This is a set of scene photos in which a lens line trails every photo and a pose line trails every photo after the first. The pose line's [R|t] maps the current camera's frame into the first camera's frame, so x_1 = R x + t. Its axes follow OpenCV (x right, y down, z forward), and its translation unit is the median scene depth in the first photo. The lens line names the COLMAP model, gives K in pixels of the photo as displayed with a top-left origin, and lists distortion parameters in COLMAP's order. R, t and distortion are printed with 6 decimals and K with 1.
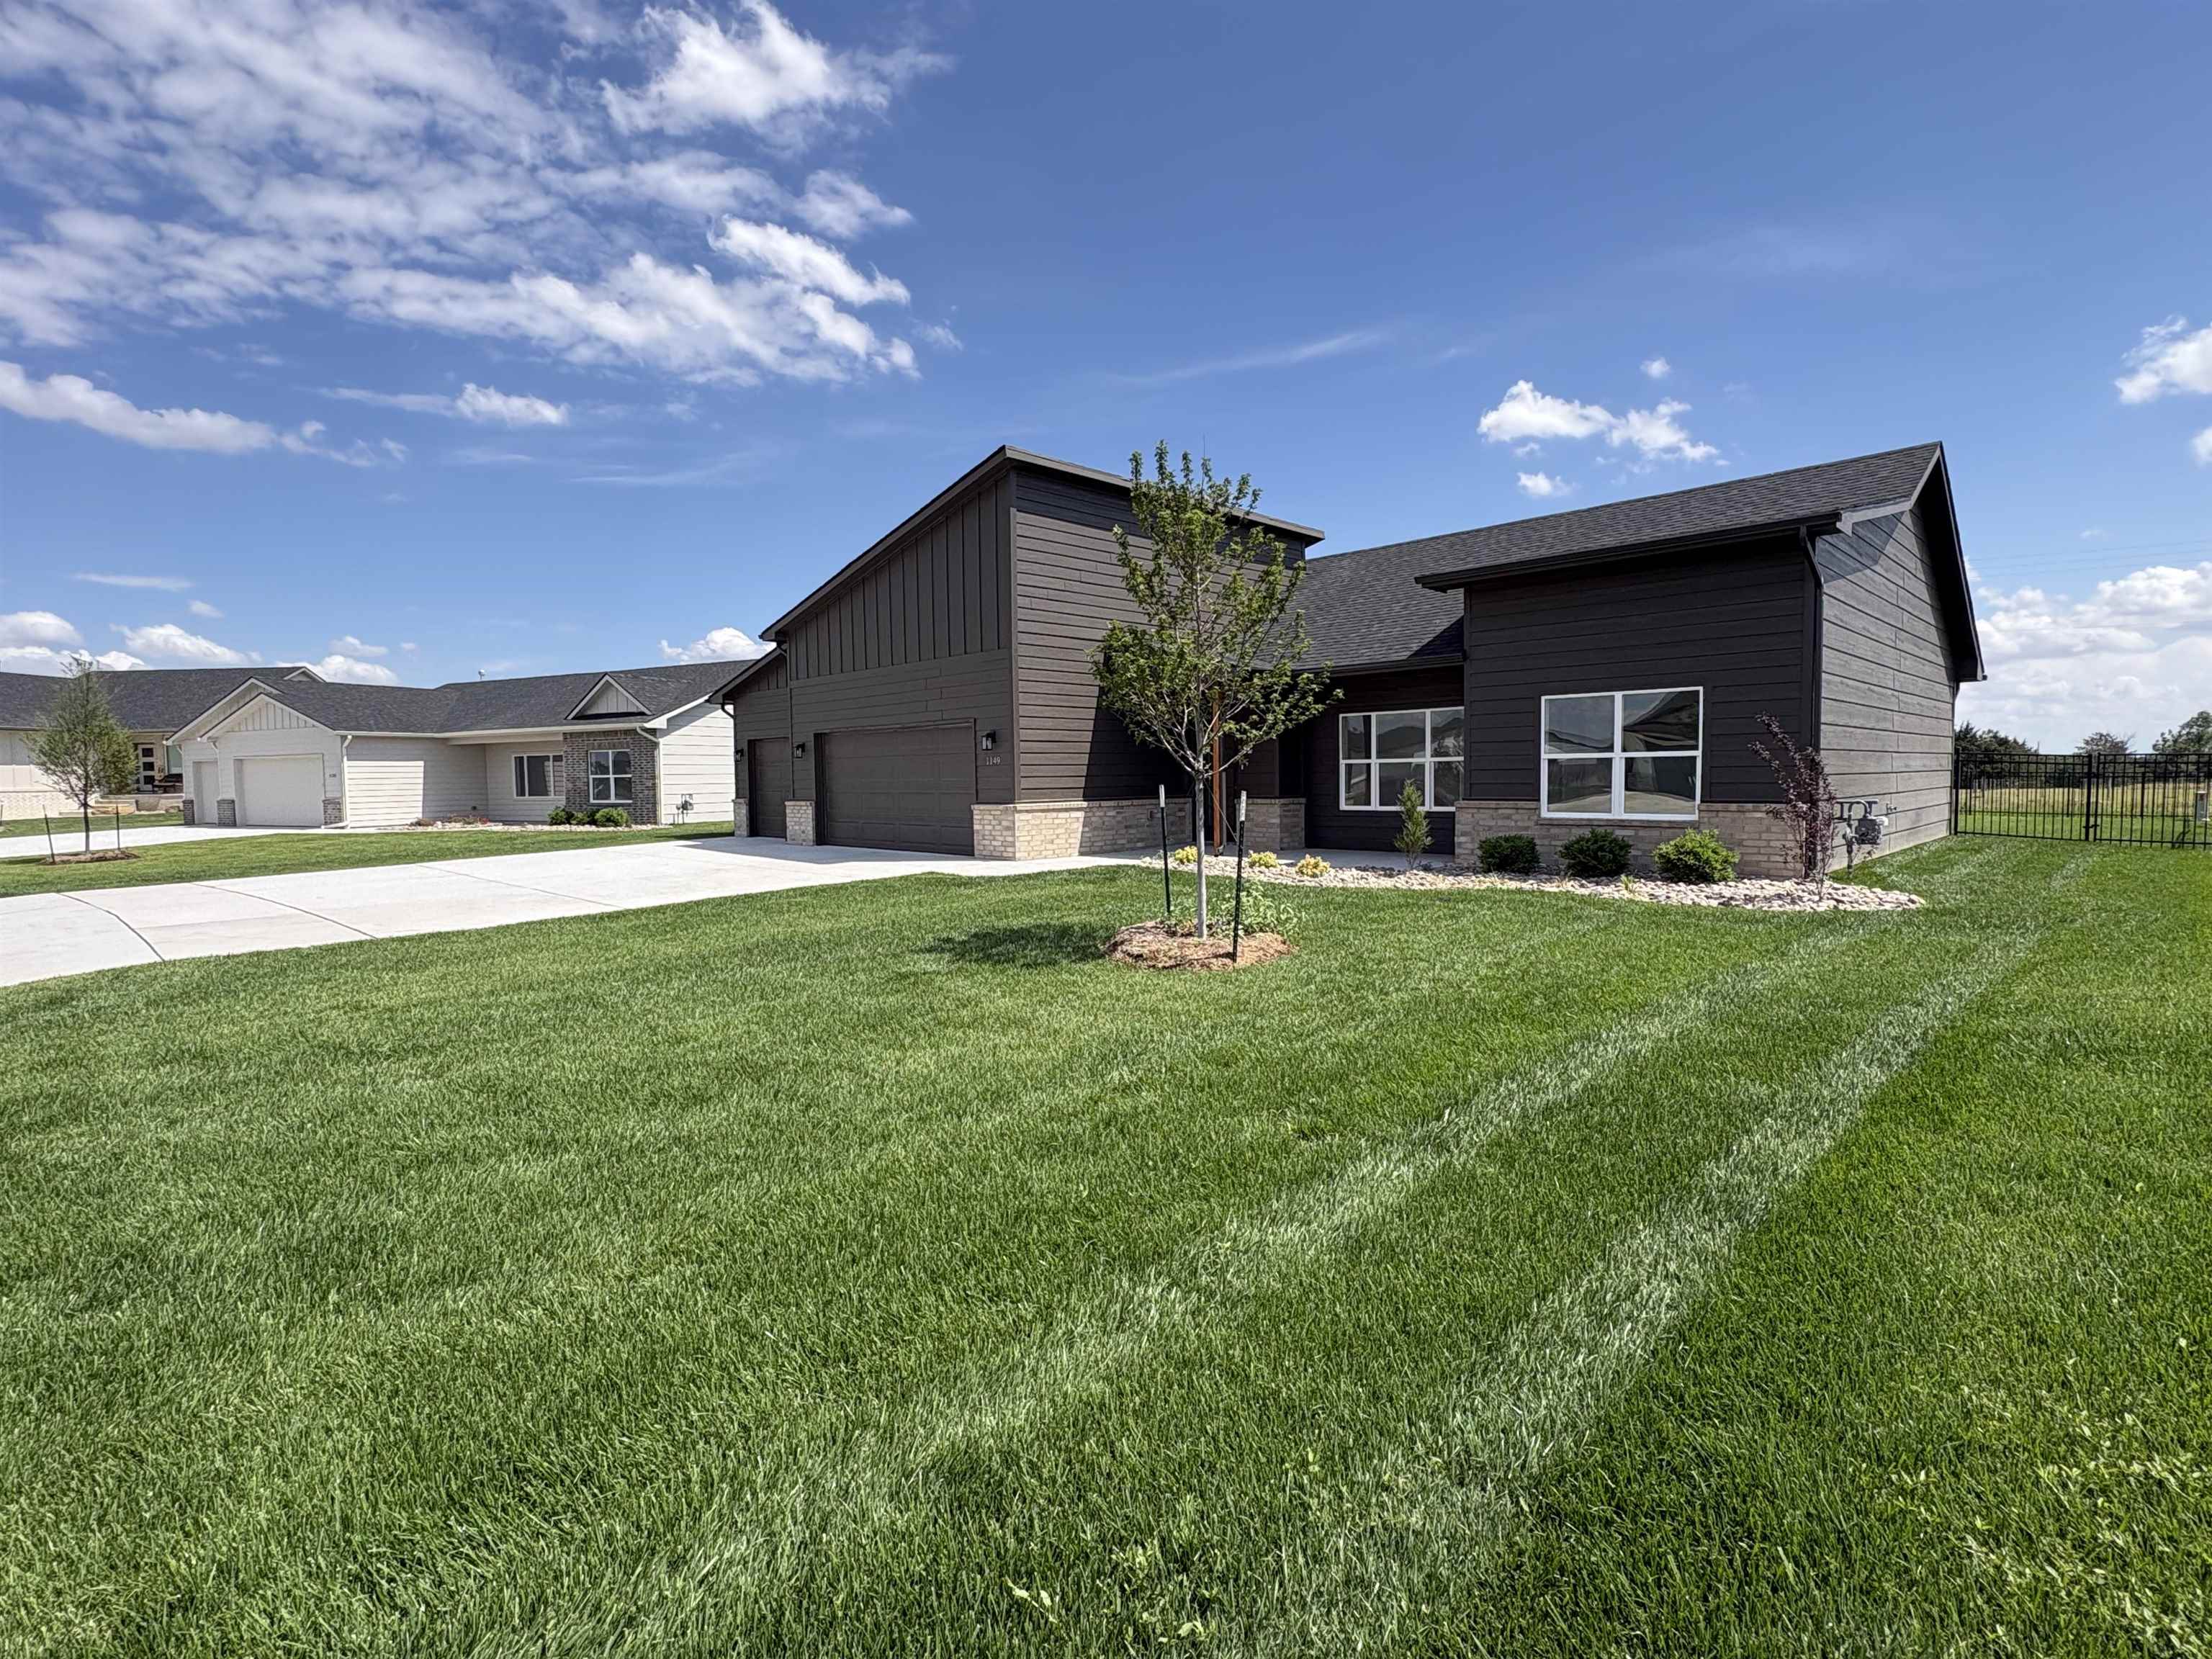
lens RADIAL K [[1053.8, 0, 1101.1], [0, 1053.8, 860.8], [0, 0, 1]] dist [0.004569, -0.000004]
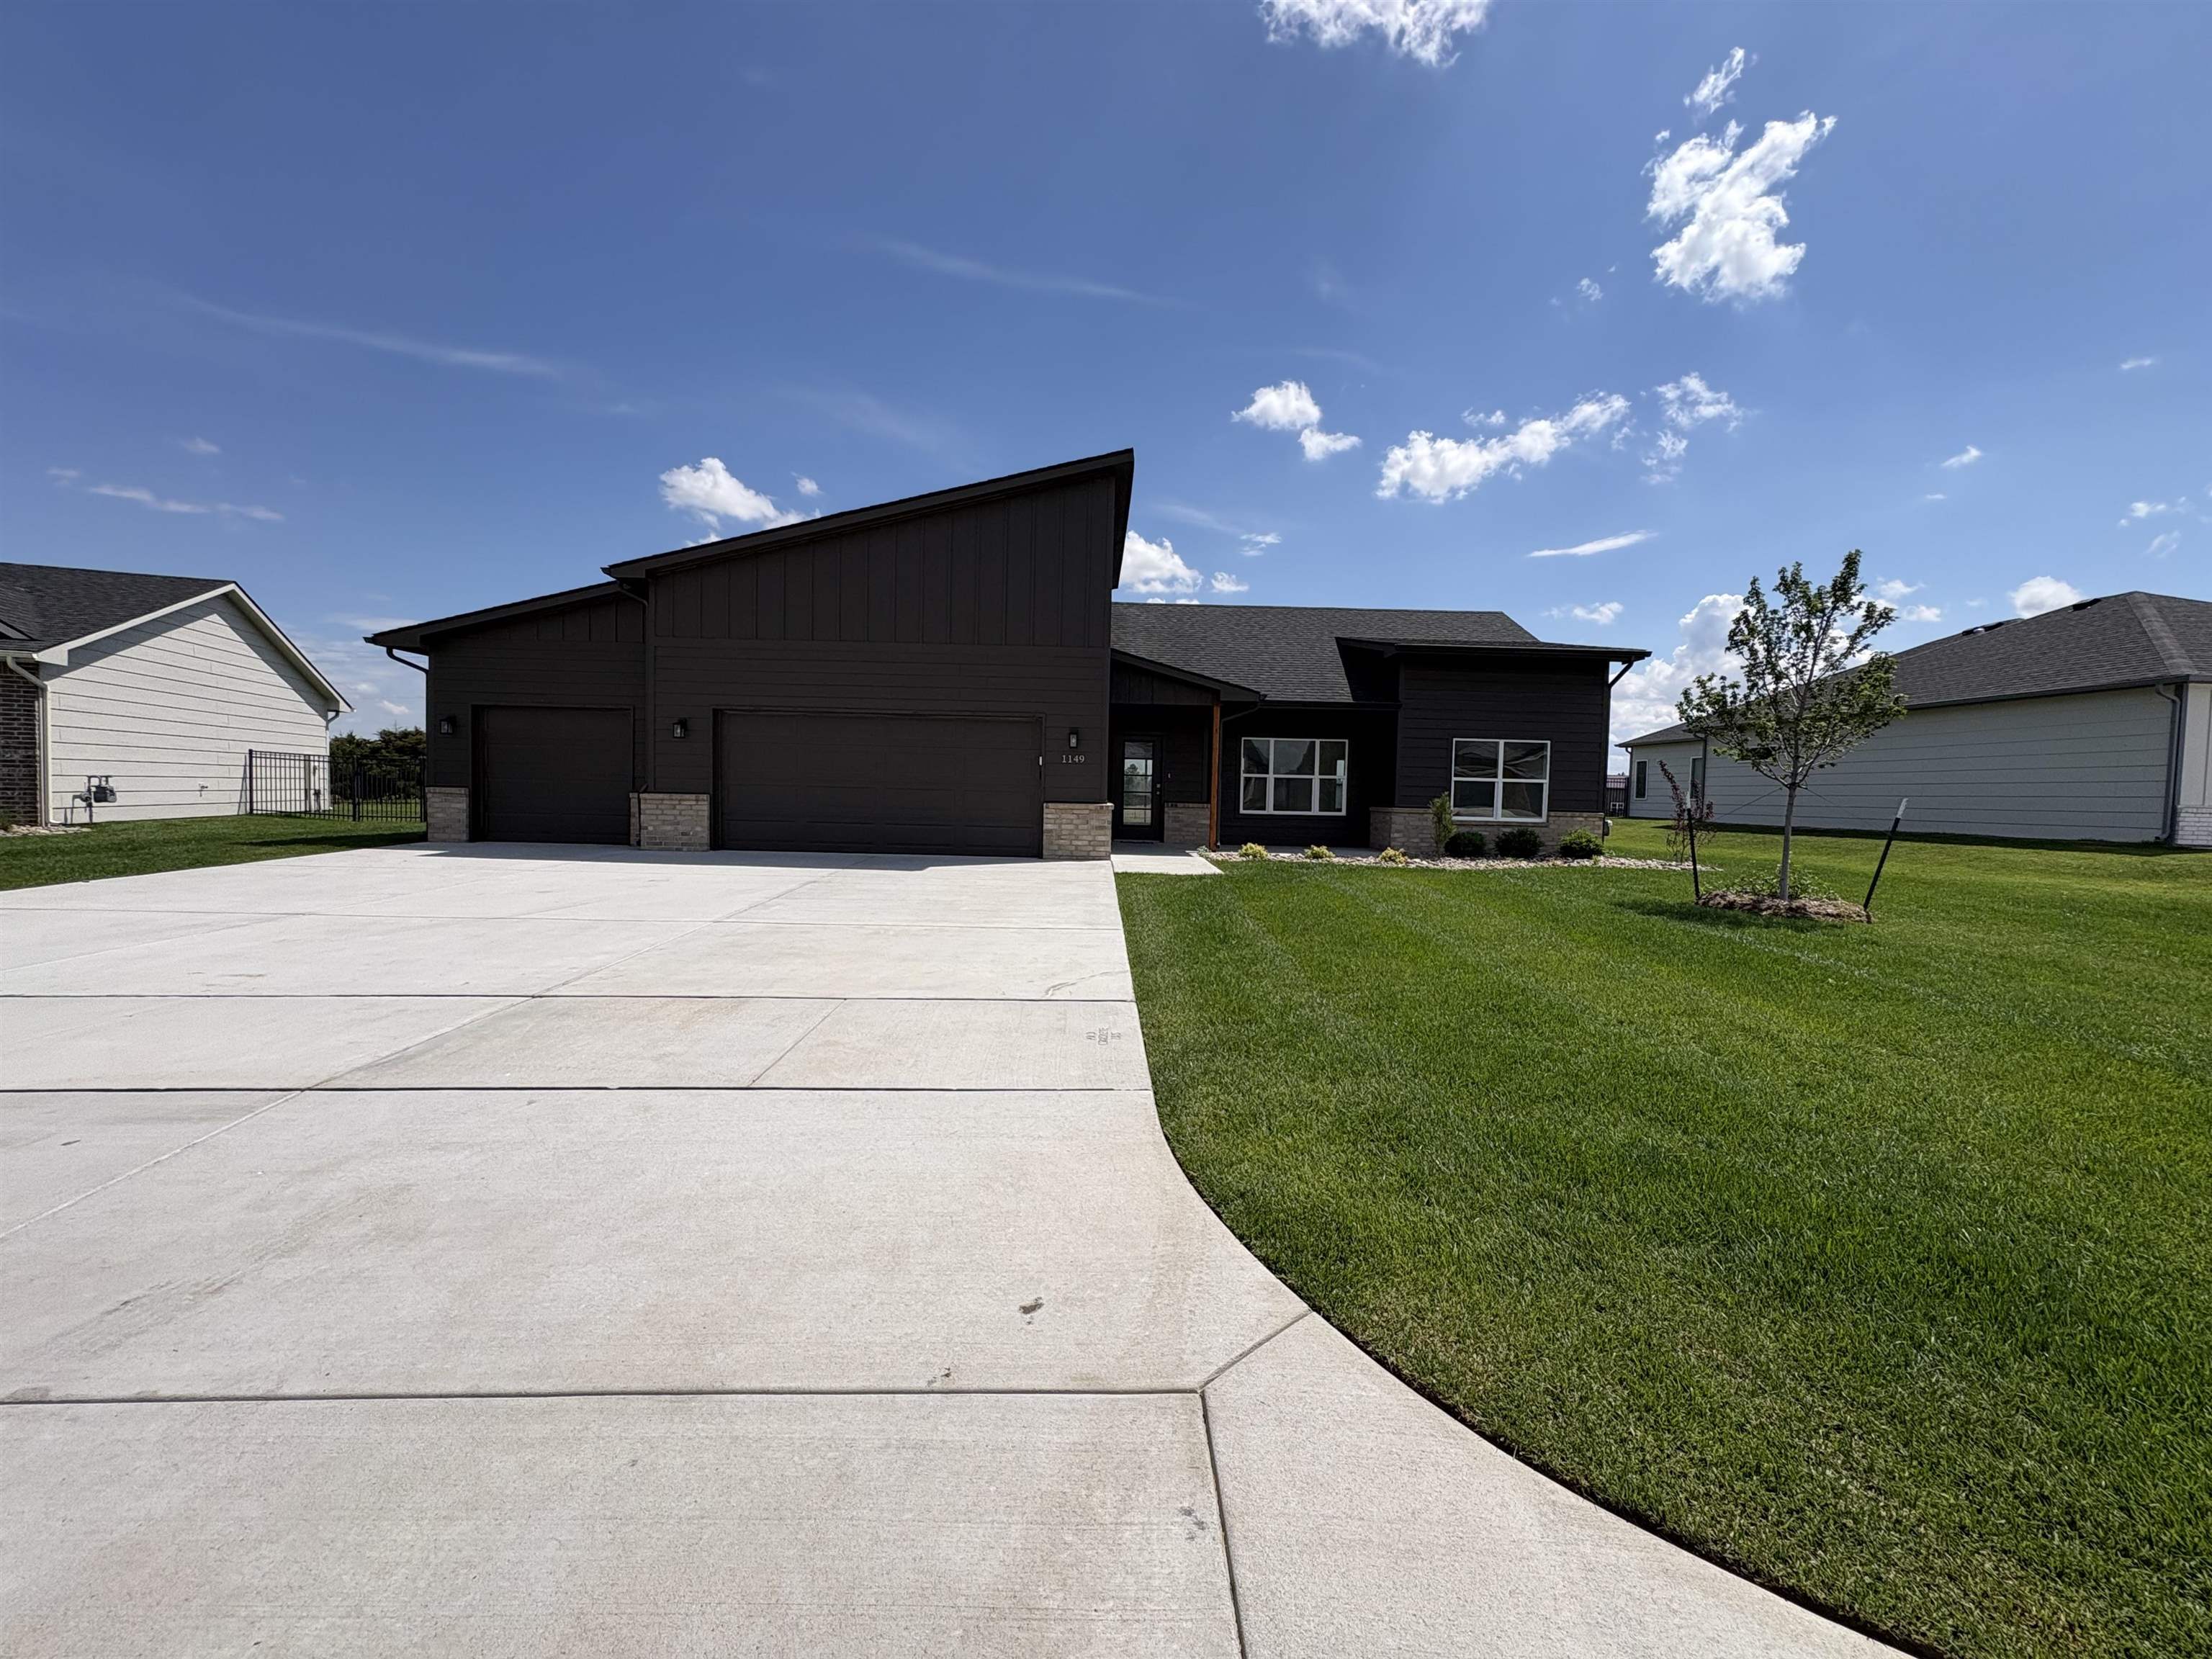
lens RADIAL K [[886.2, 0, 1108.4], [0, 886.2, 822.5], [0, 0, 1]] dist [0.002778, 0.000249]
pose [[0.689854, 0.006757, 0.723917, -0.319242], [0.026138, 0.999072, -0.034233, -0.002987], [-0.723477, 0.042537, 0.689037, 0.196234]]
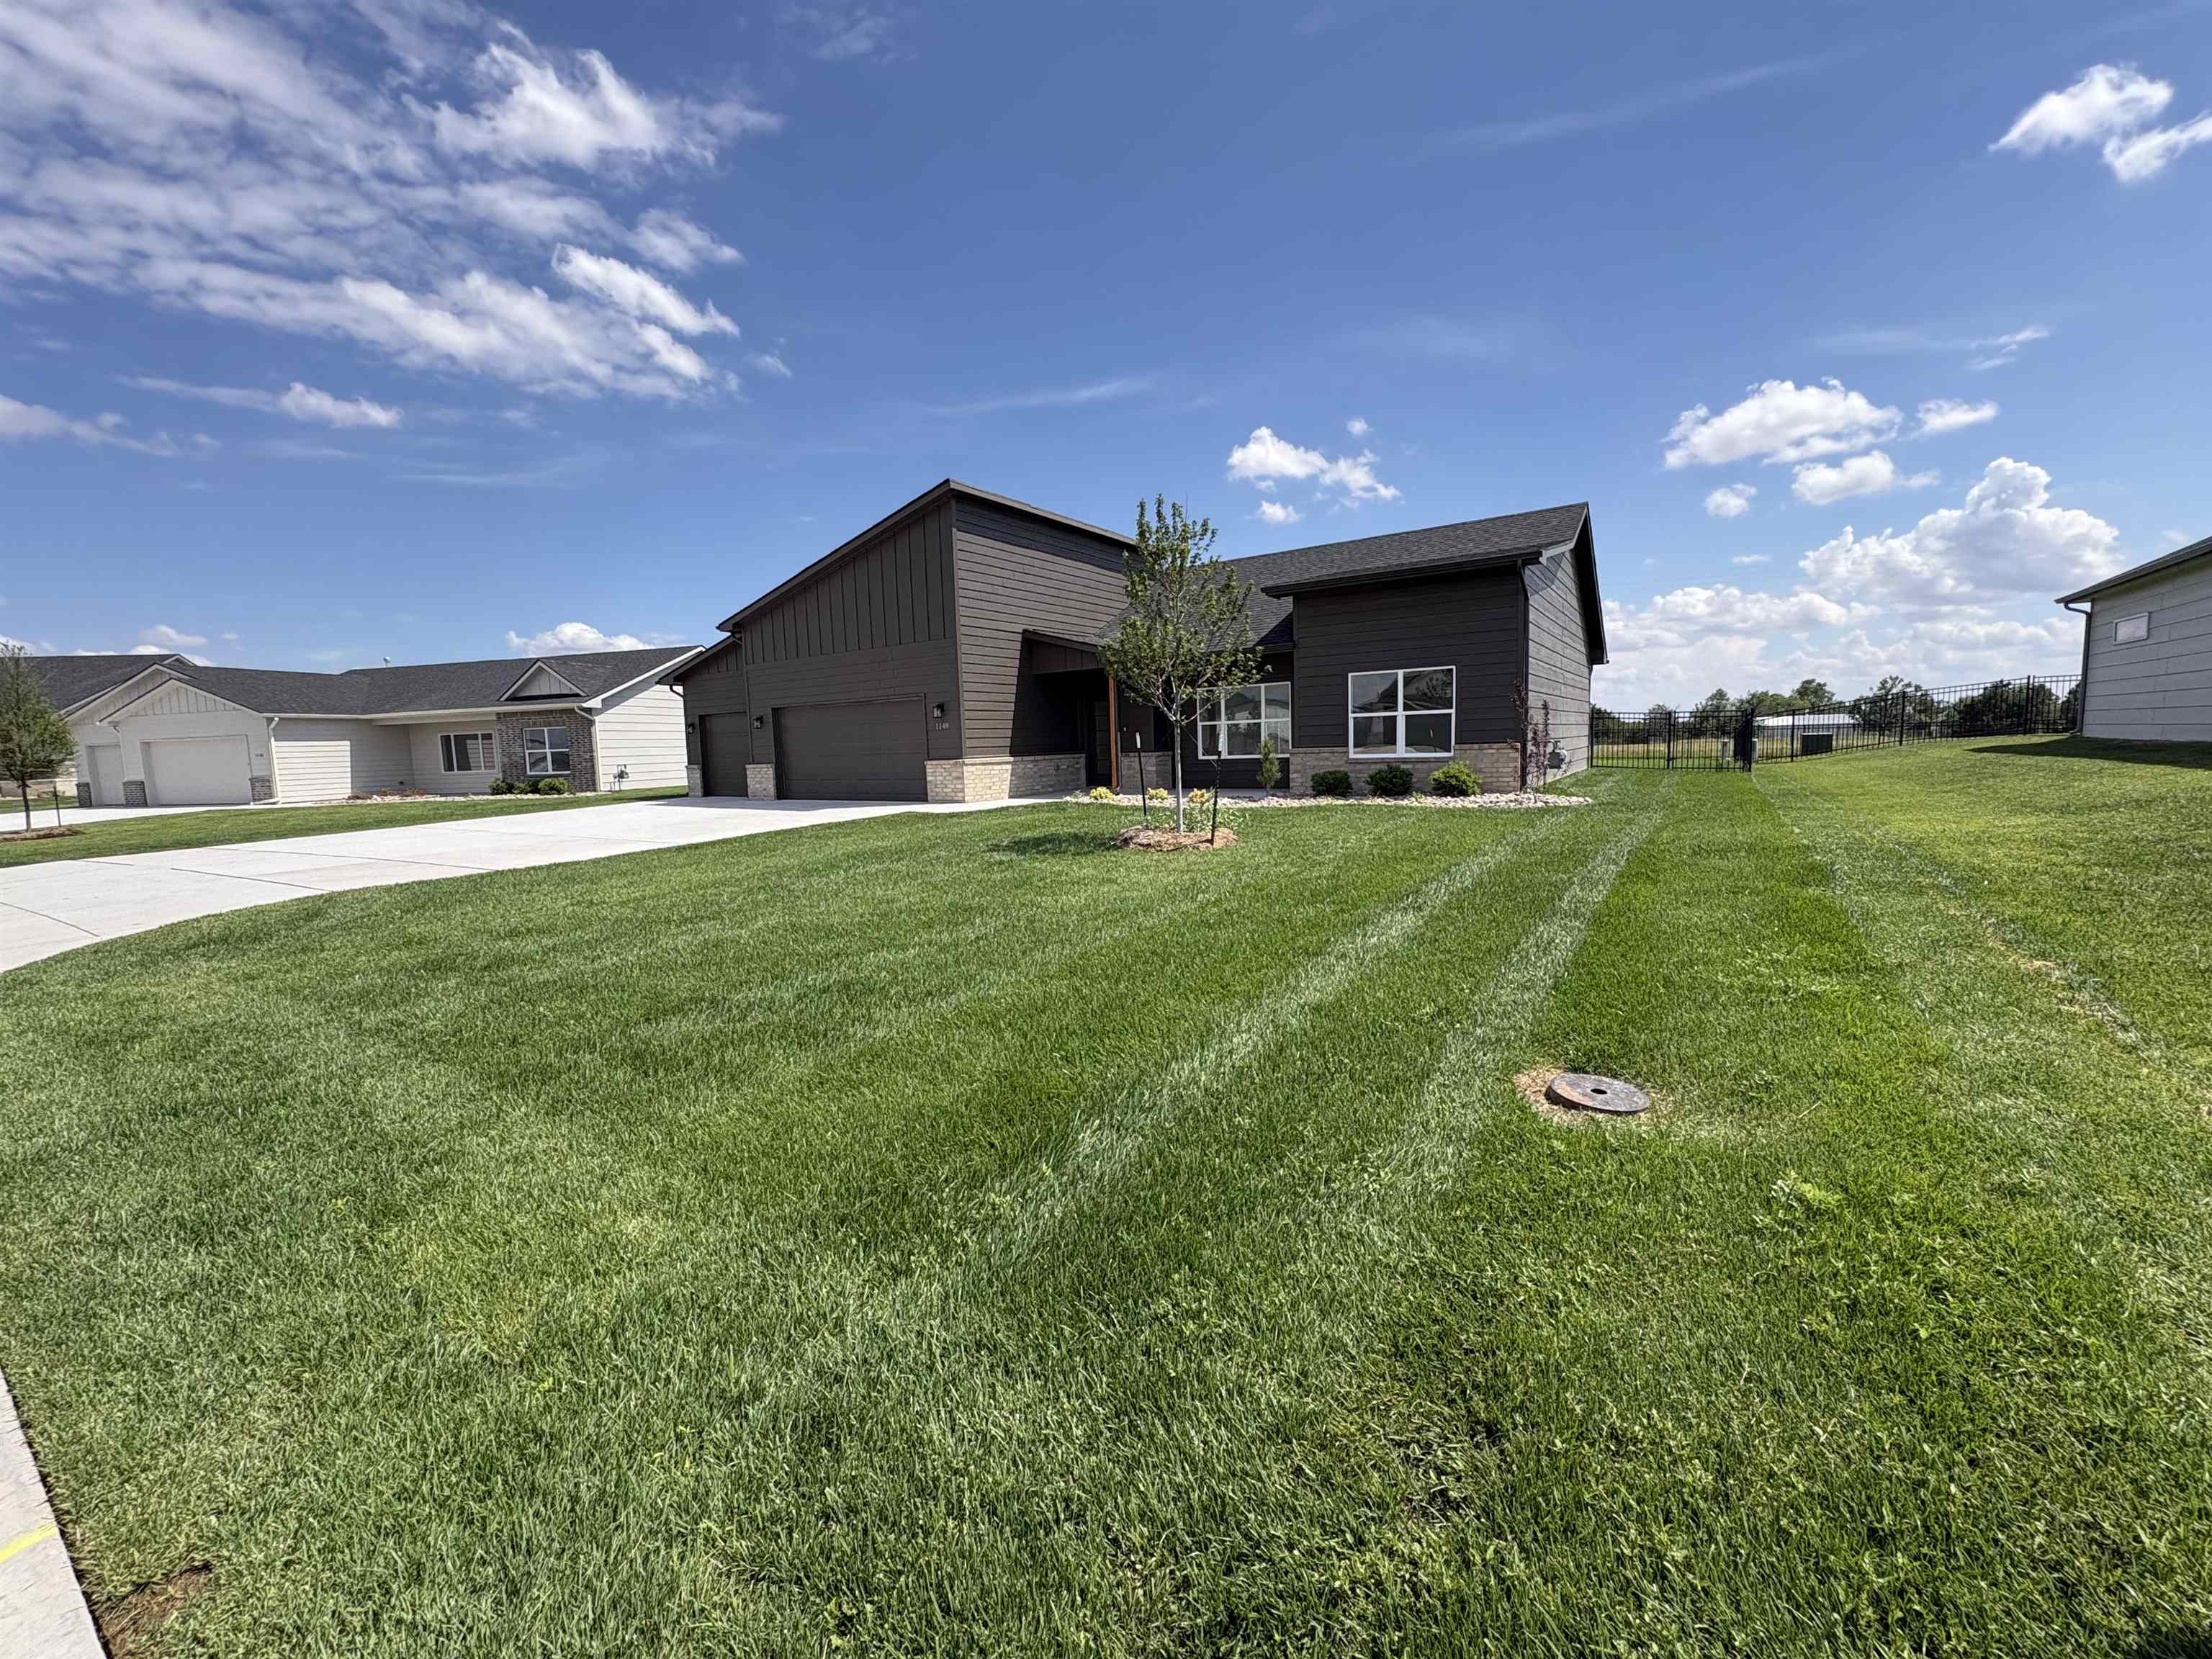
lens RADIAL K [[882.6, 0, 1103.1], [0, 882.6, 830.3], [0, 0, 1]] dist [0.002437, 0.000467]
pose [[0.980486, -0.037333, 0.193014, -0.057958], [0.035070, 0.999270, 0.015132, 0.010841], [-0.193438, -0.008068, 0.981079, -0.043874]]
